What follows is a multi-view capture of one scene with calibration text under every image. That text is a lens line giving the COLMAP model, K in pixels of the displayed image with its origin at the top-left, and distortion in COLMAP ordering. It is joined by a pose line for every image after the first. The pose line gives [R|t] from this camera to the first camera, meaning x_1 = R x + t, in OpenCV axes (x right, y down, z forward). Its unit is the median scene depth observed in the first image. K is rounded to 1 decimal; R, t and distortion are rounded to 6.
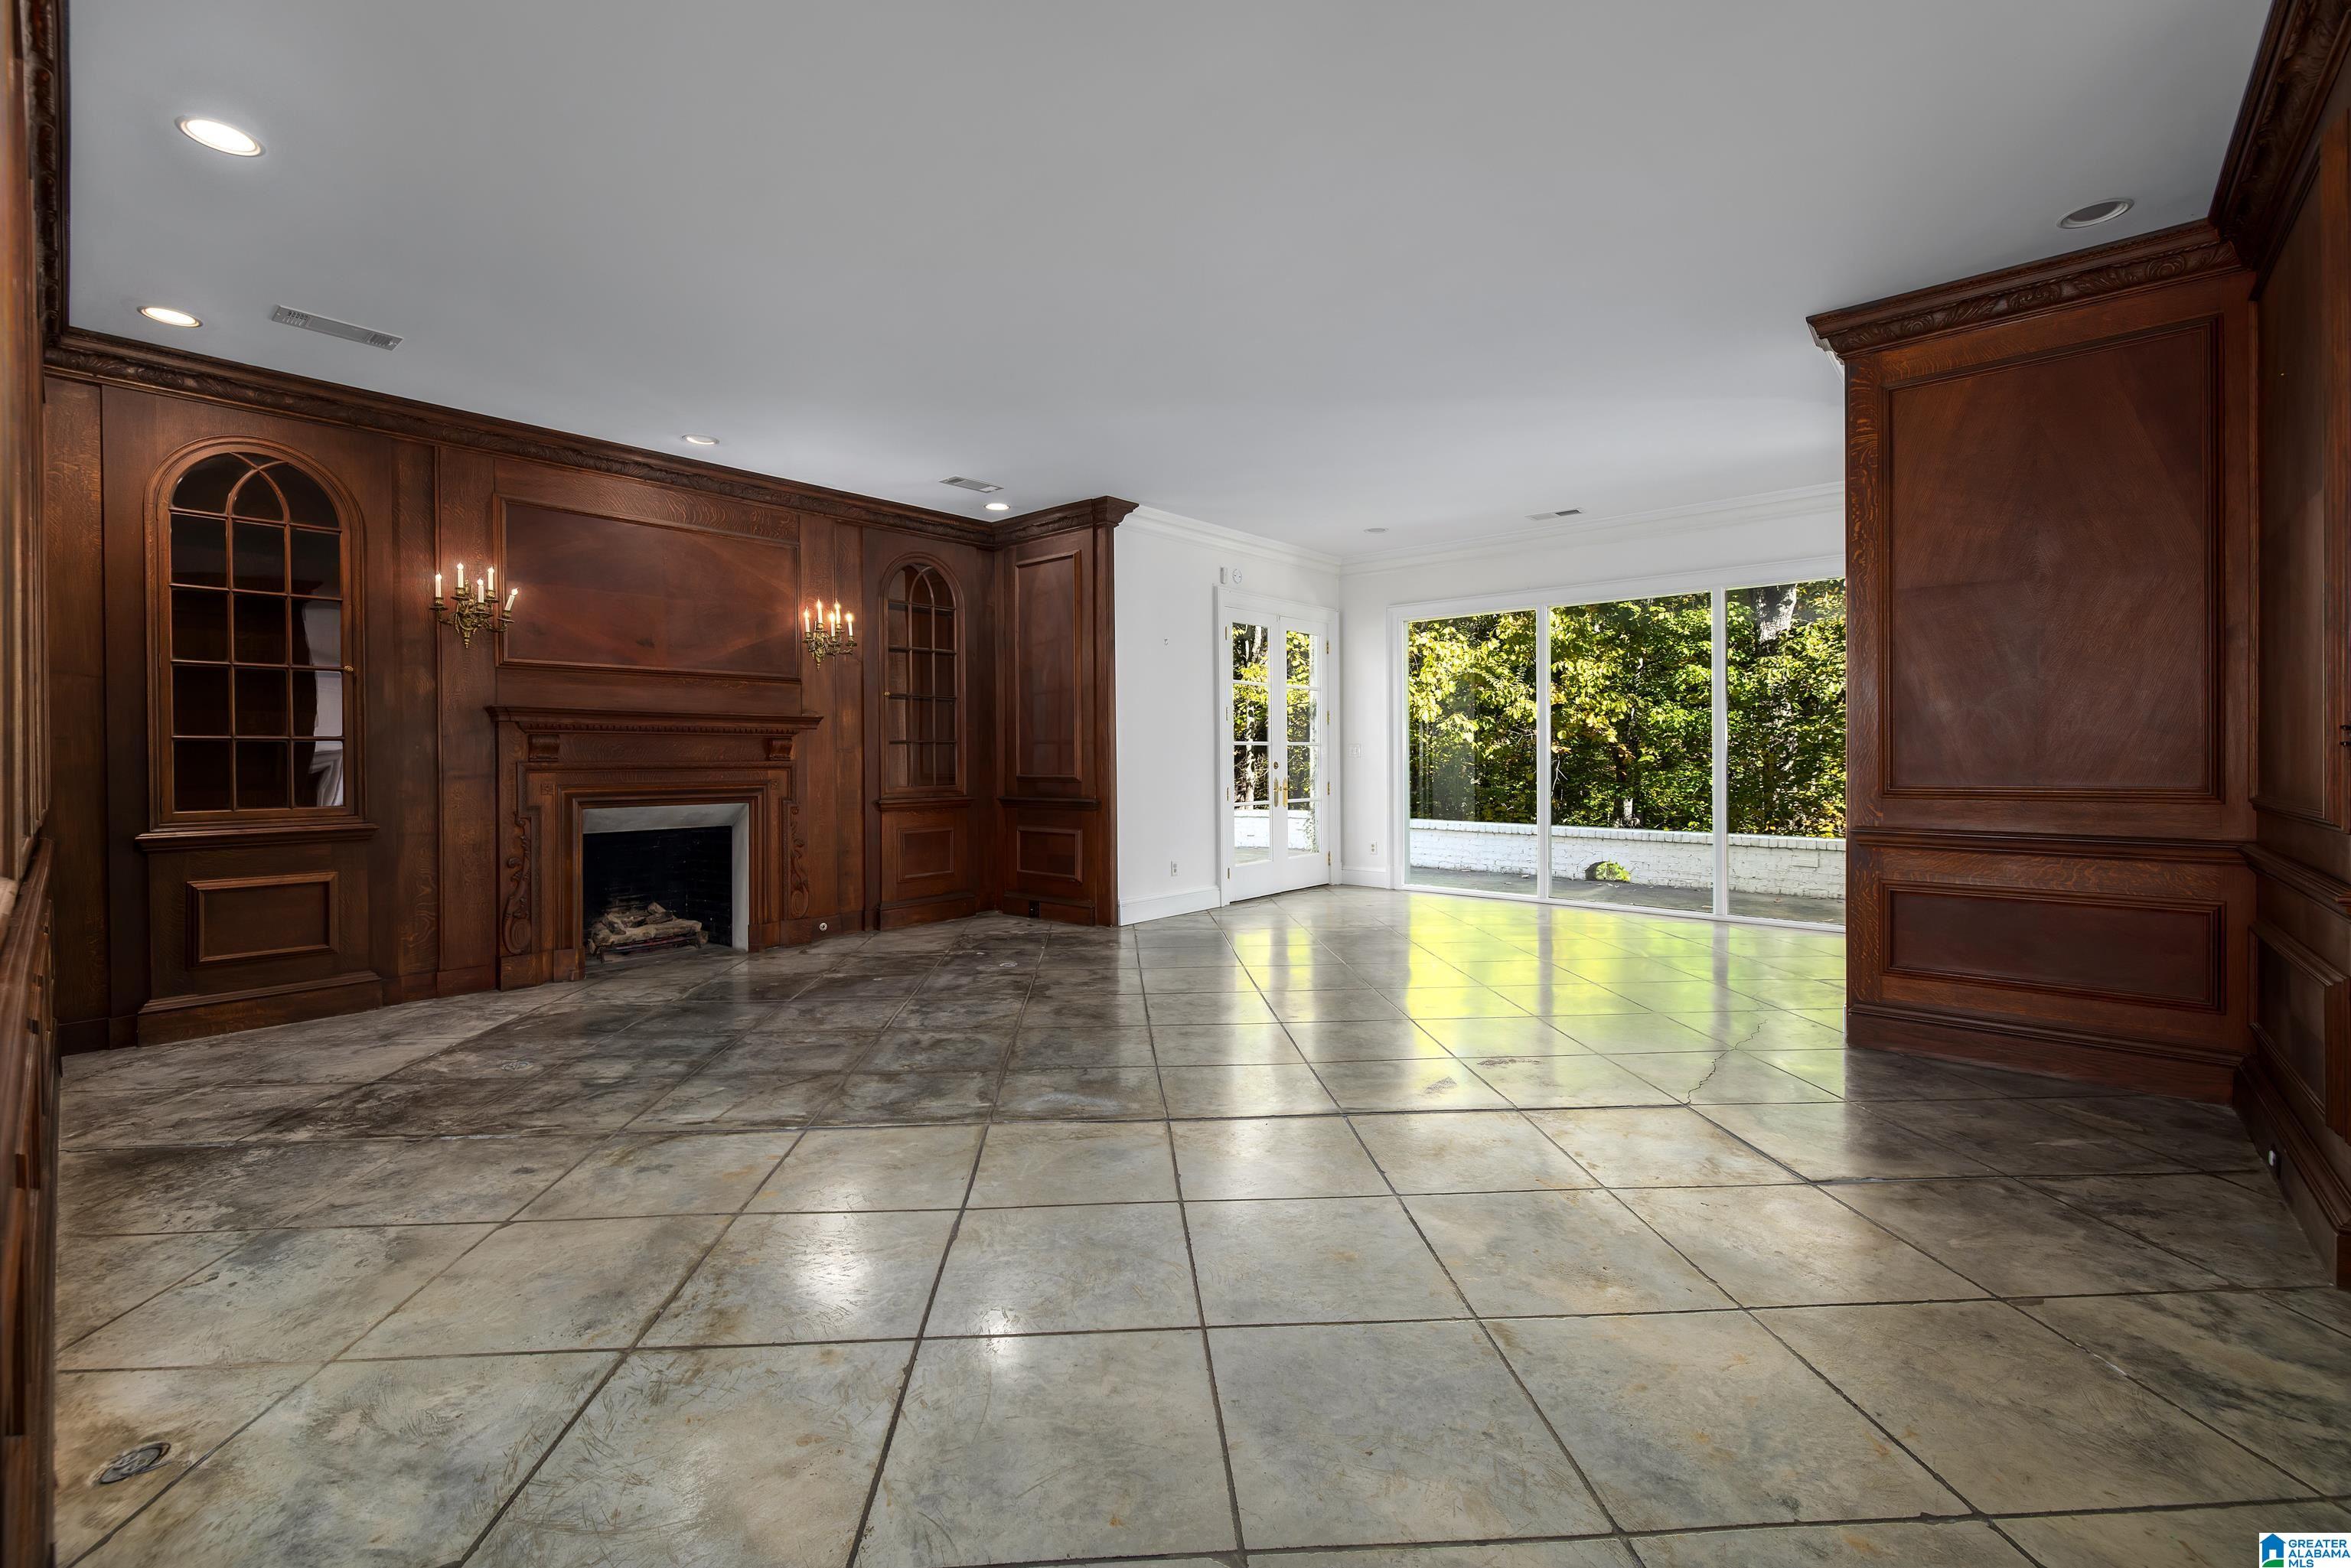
lens RADIAL K [[1002.3, 0, 1175.5], [0, 1002.3, 784.0], [0, 0, 1]] dist [-0.002427, 0.000112]
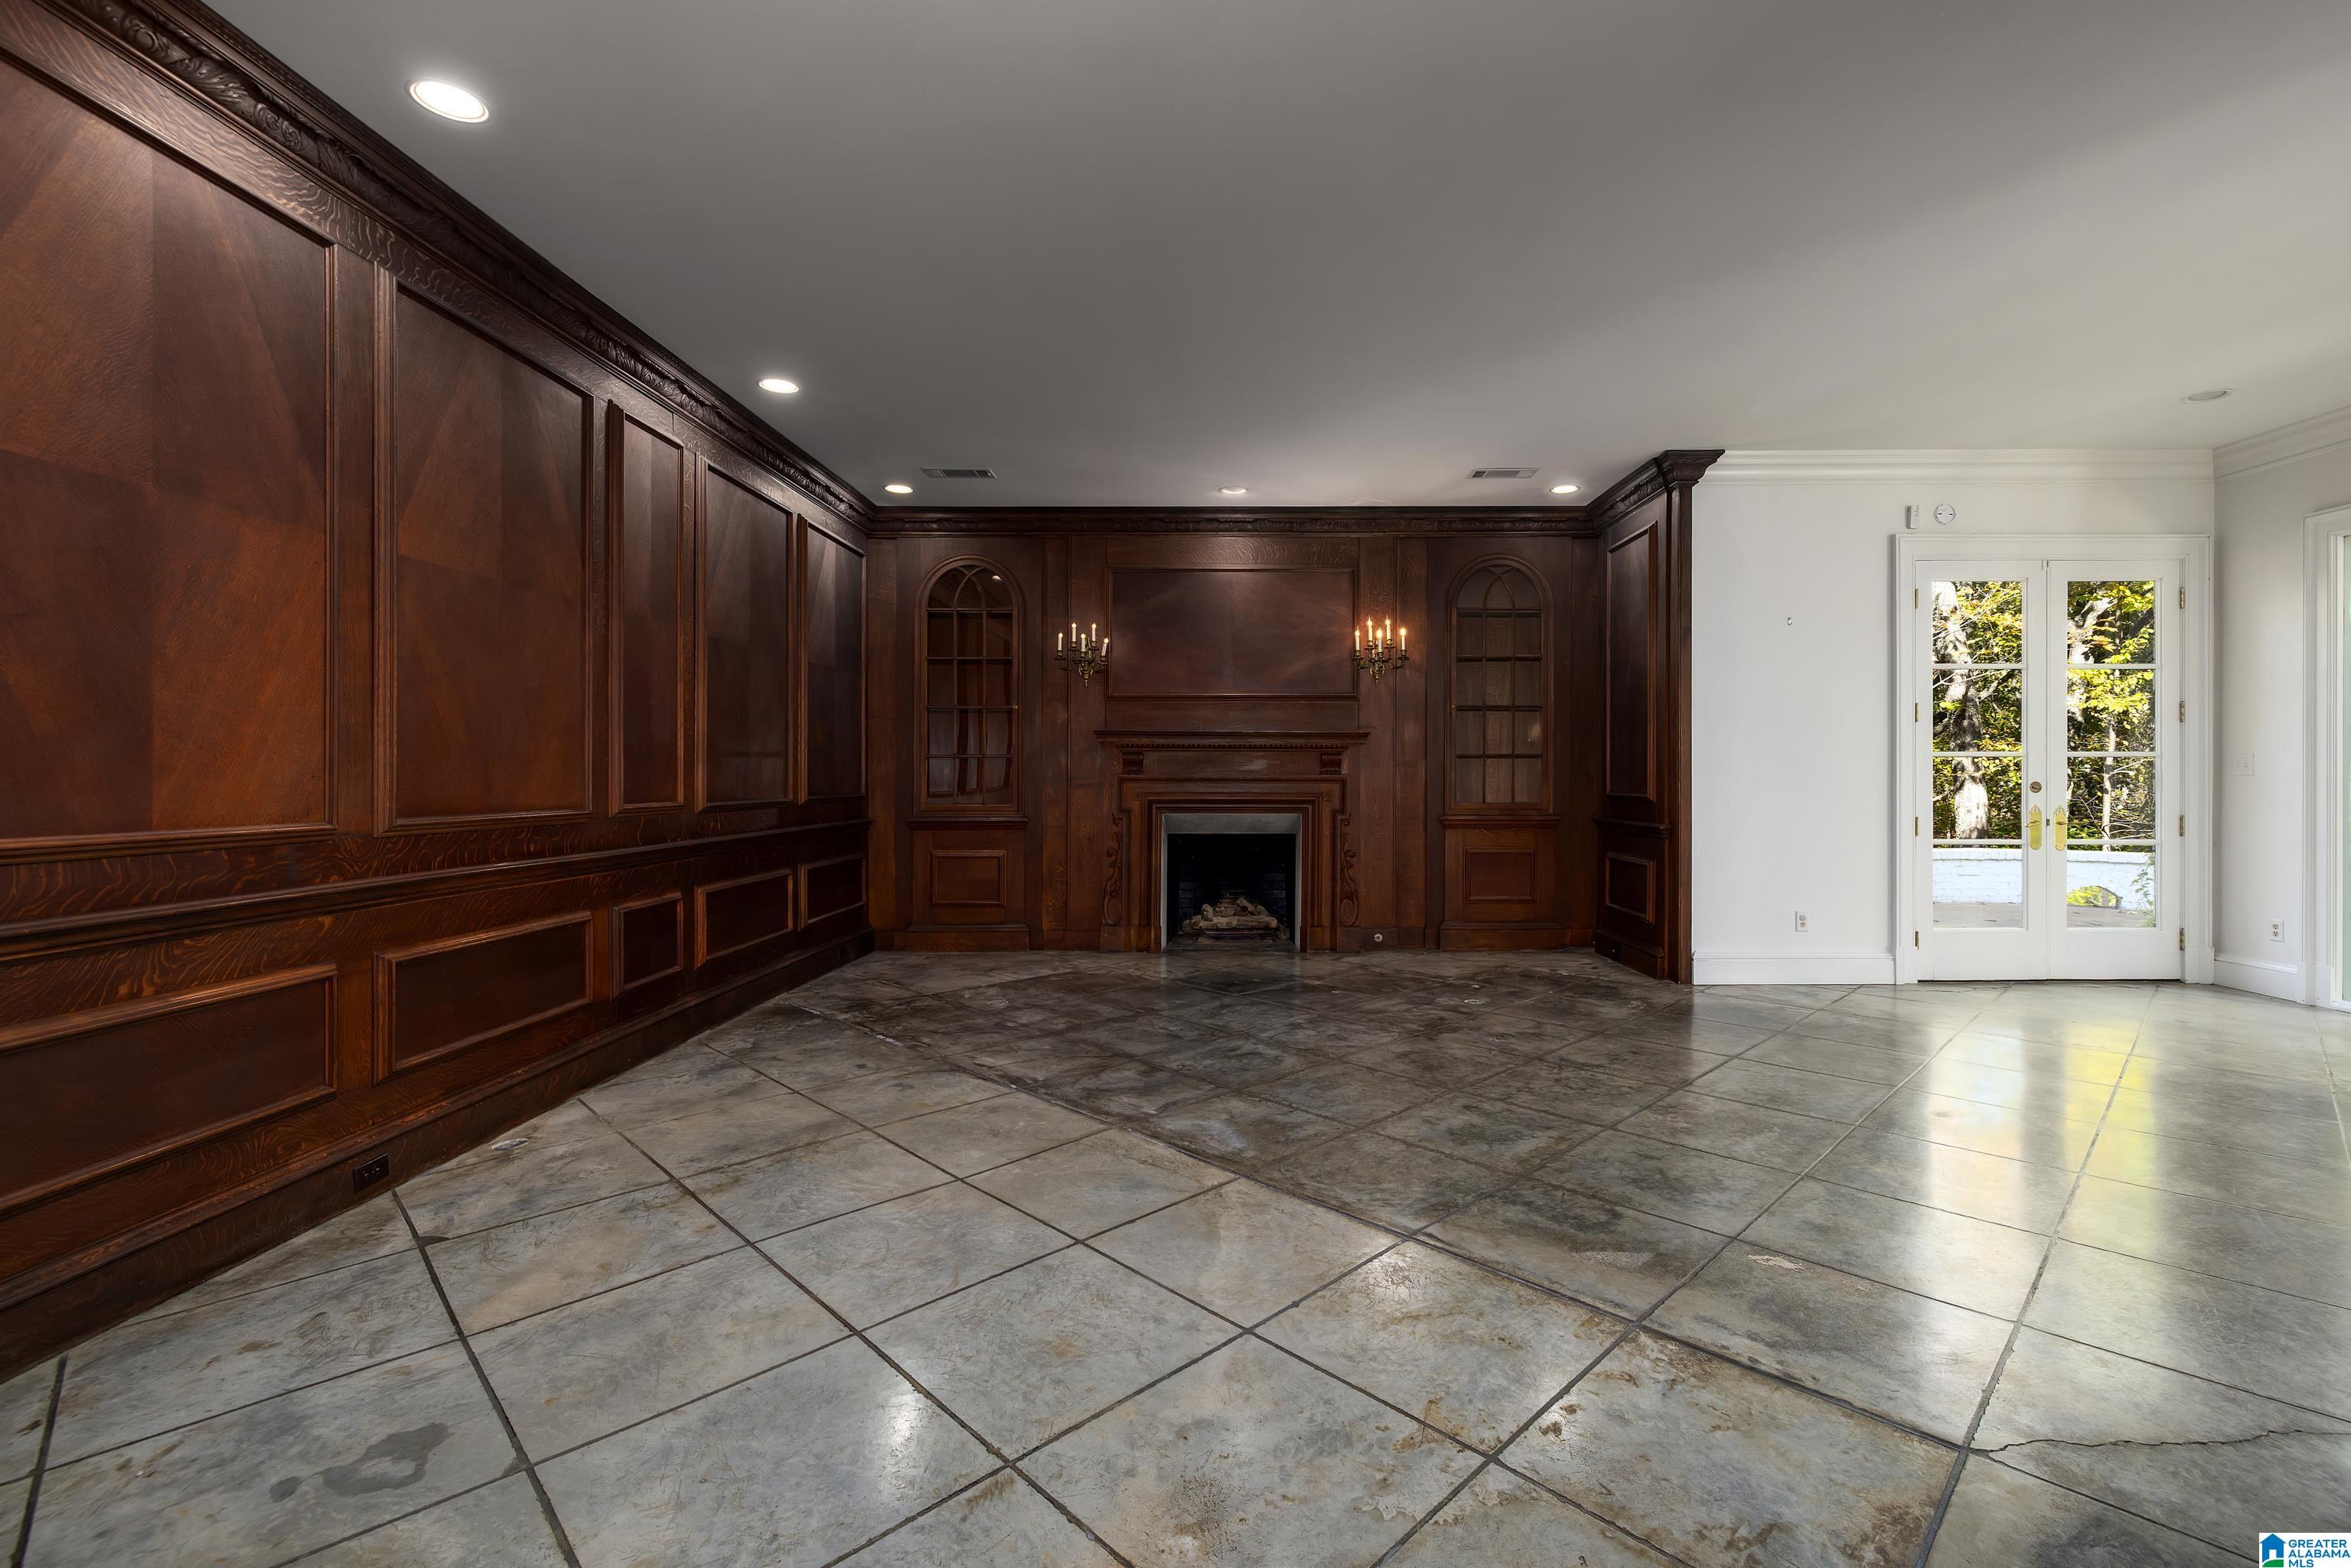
lens RADIAL K [[1022.0, 0, 1175.5], [0, 1022.0, 784.0], [0, 0, 1]] dist [-0.000731, 0.000051]
pose [[0.661719, 0.012724, -0.749644, 0.304102], [-0.024686, 0.999684, -0.004822, -0.003855], [0.749346, 0.021697, 0.661824, 0.165919]]
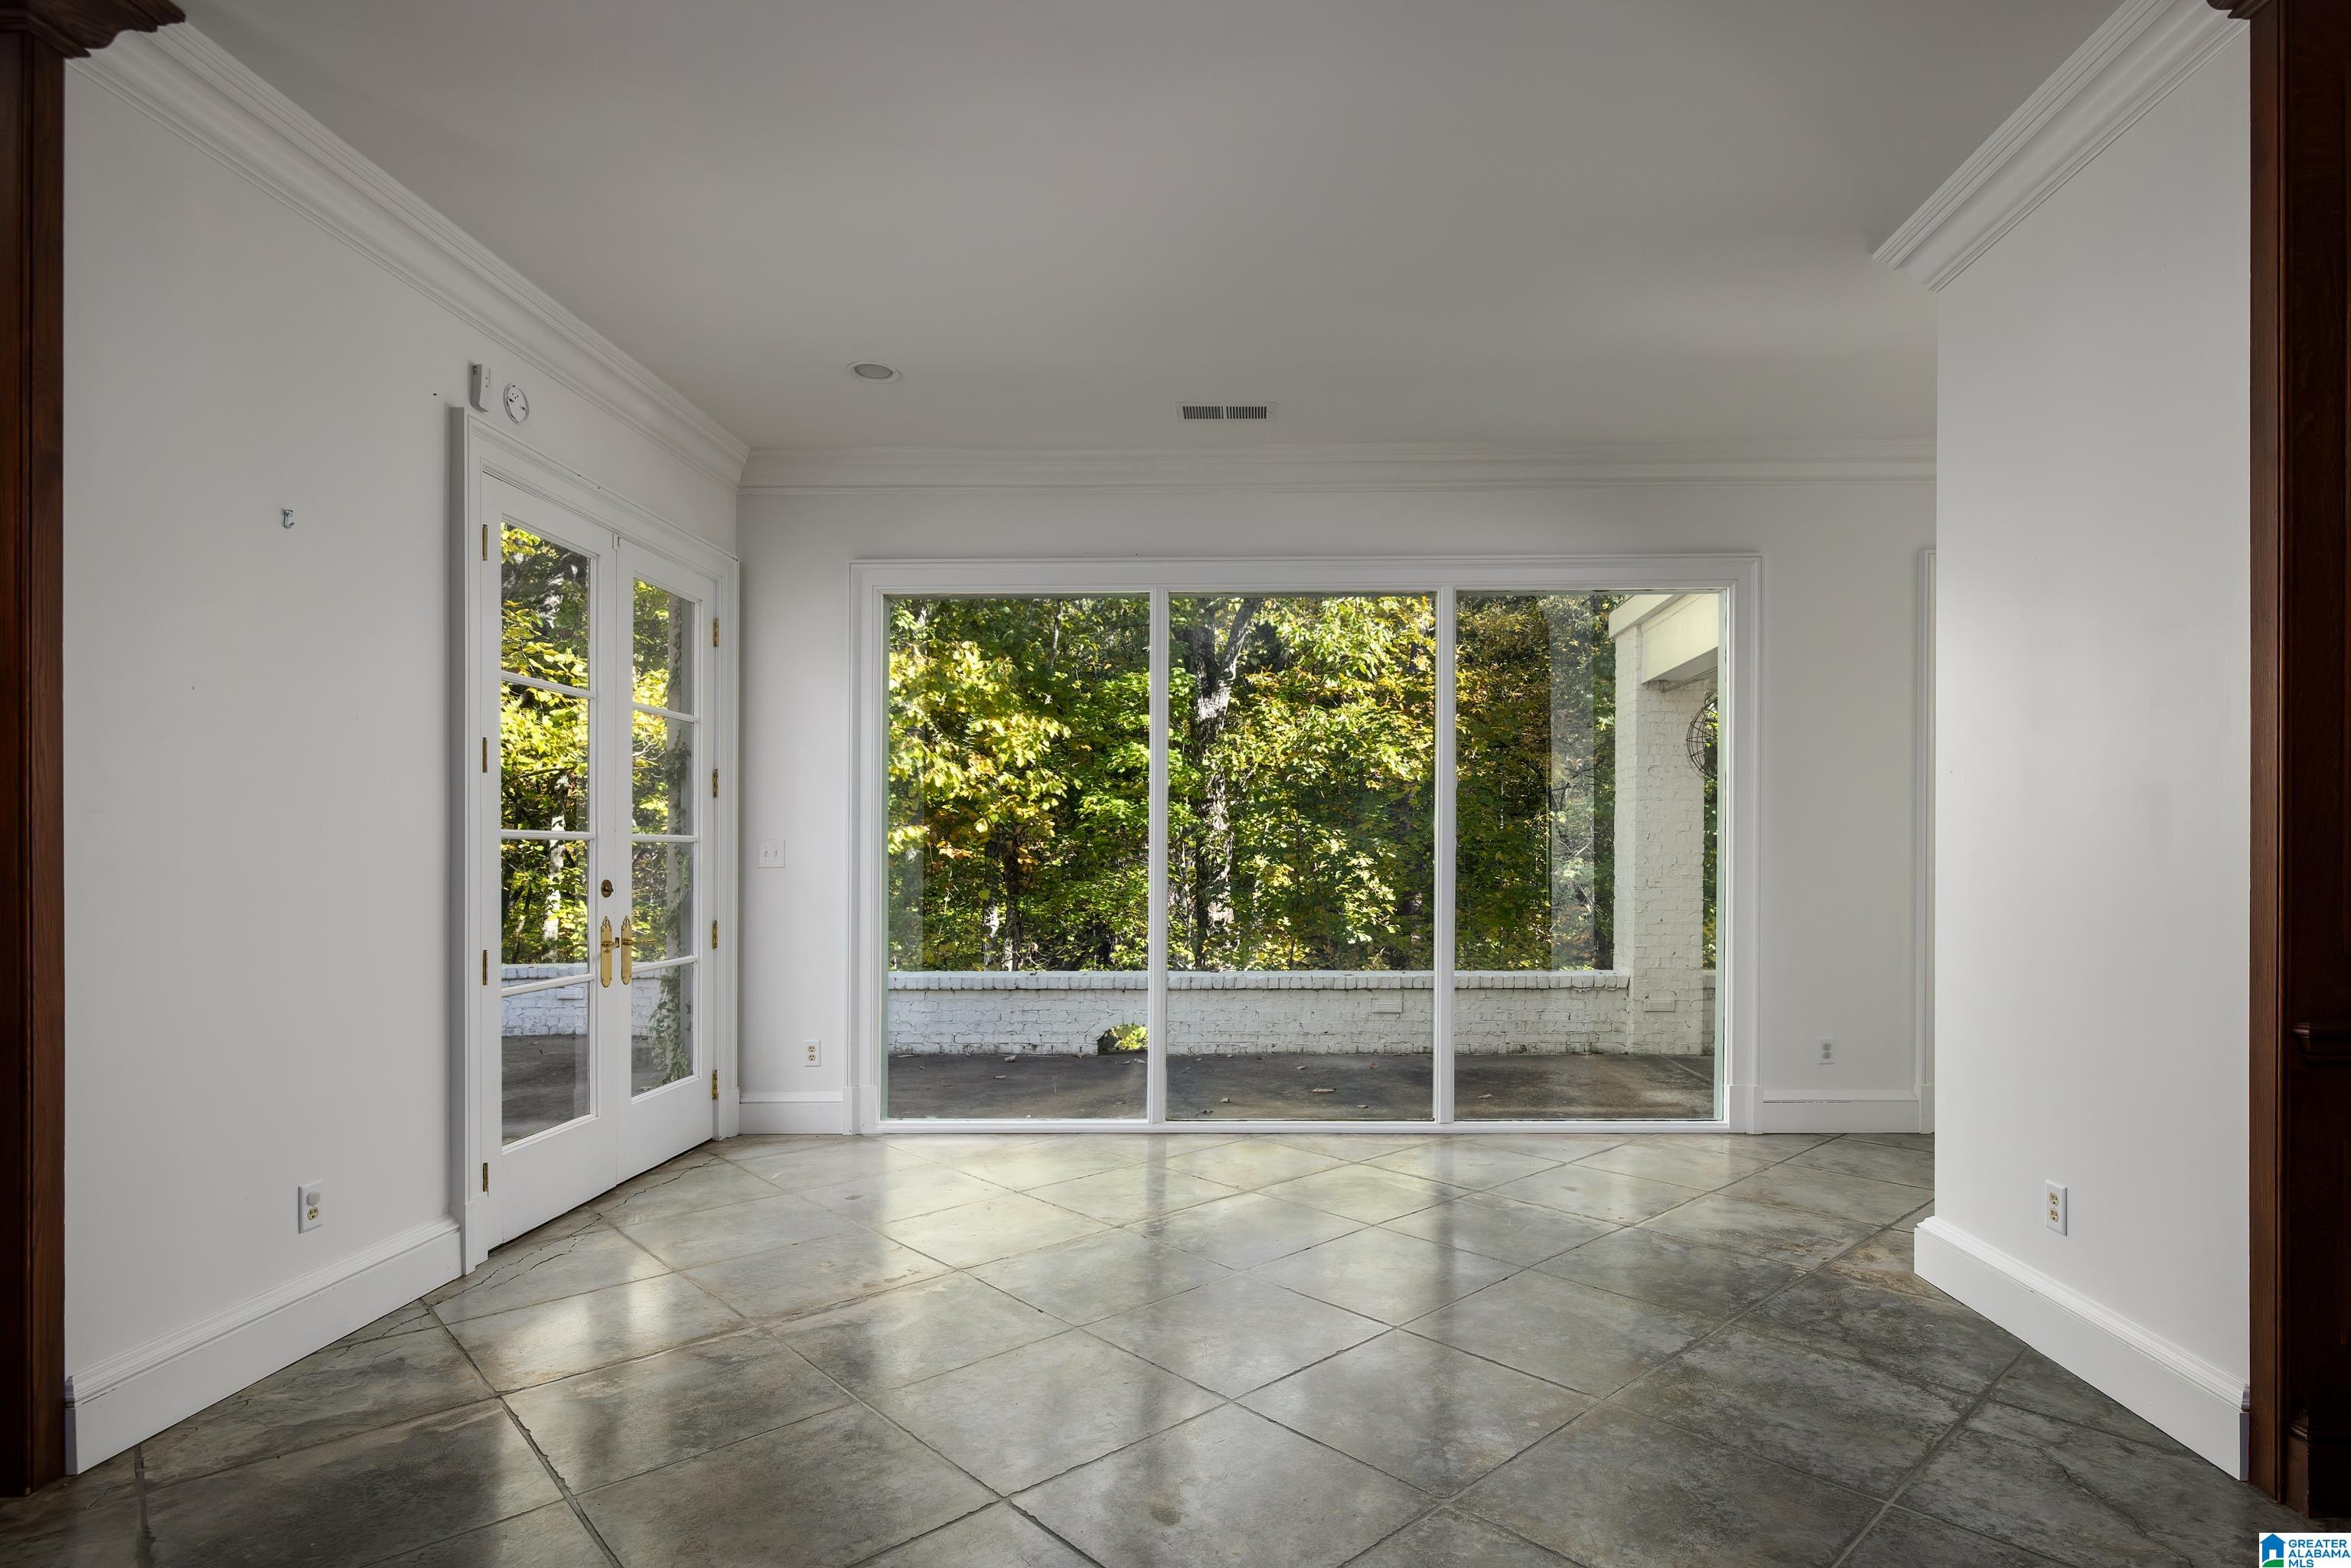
lens RADIAL K [[1184.1, 0, 1237.5], [0, 1184.1, 846.6], [0, 0, 1]] dist [-0.002415, -0.000690]
pose [[0.760826, 0.007350, 0.648914, -0.026031], [0.018237, 0.999299, -0.032701, -0.018619], [-0.648699, 0.036714, 0.760159, 0.589341]]
